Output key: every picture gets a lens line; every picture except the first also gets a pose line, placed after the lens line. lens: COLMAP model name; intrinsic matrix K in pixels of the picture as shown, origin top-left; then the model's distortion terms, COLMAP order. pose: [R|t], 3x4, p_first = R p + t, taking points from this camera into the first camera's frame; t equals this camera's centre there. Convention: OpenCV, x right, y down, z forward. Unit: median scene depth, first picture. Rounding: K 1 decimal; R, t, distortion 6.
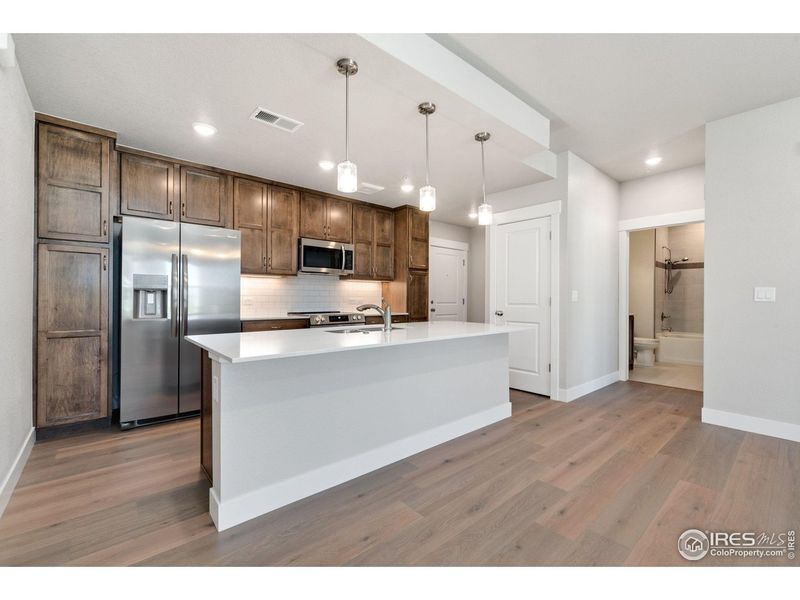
lens RADIAL K [[347.2, 0, 405.9], [0, 347.2, 297.9], [0, 0, 1]] dist [-0.002465, -0.000258]
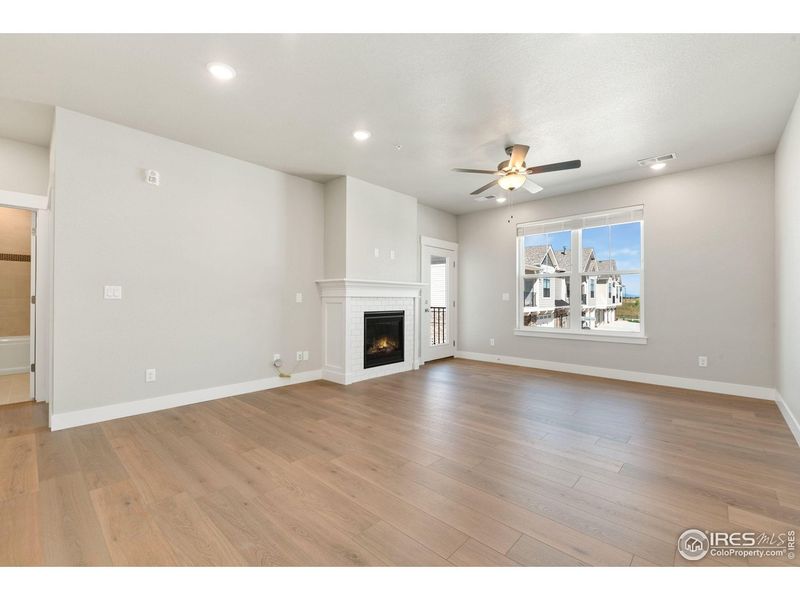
lens RADIAL K [[347.2, 0, 399.6], [0, 347.2, 297.8], [0, 0, 1]] dist [-0.002465, -0.000258]
pose [[-0.090763, -0.003737, 0.995865, -0.139738], [-0.001759, 0.999992, 0.003592, 0.001598], [-0.995871, -0.001426, -0.090769, 0.176328]]
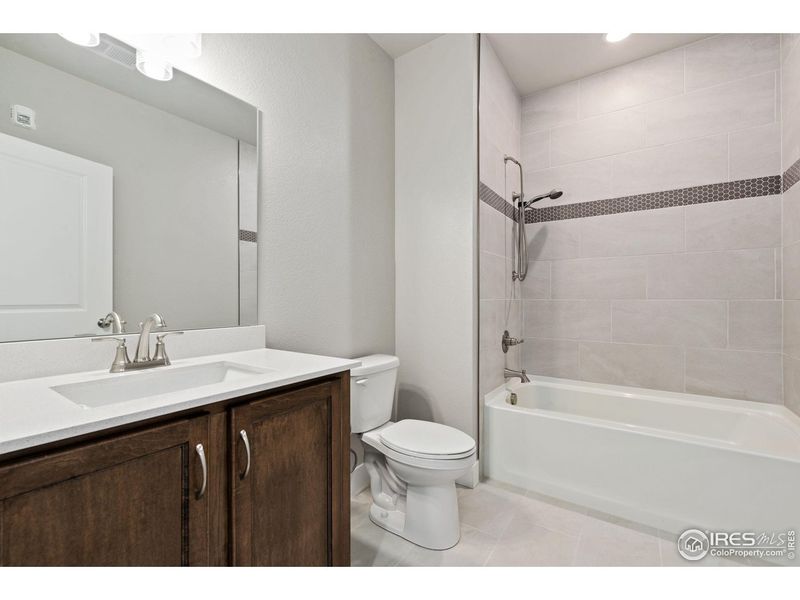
lens RADIAL K [[347.2, 0, 396.9], [0, 347.2, 303.1], [0, 0, 1]] dist [-0.002465, -0.000258]
pose [[0.971479, -0.007527, 0.237008, 0.781796], [0.007563, 0.999971, 0.000759, 0.015799], [-0.237007, 0.001056, 0.971507, 0.961092]]
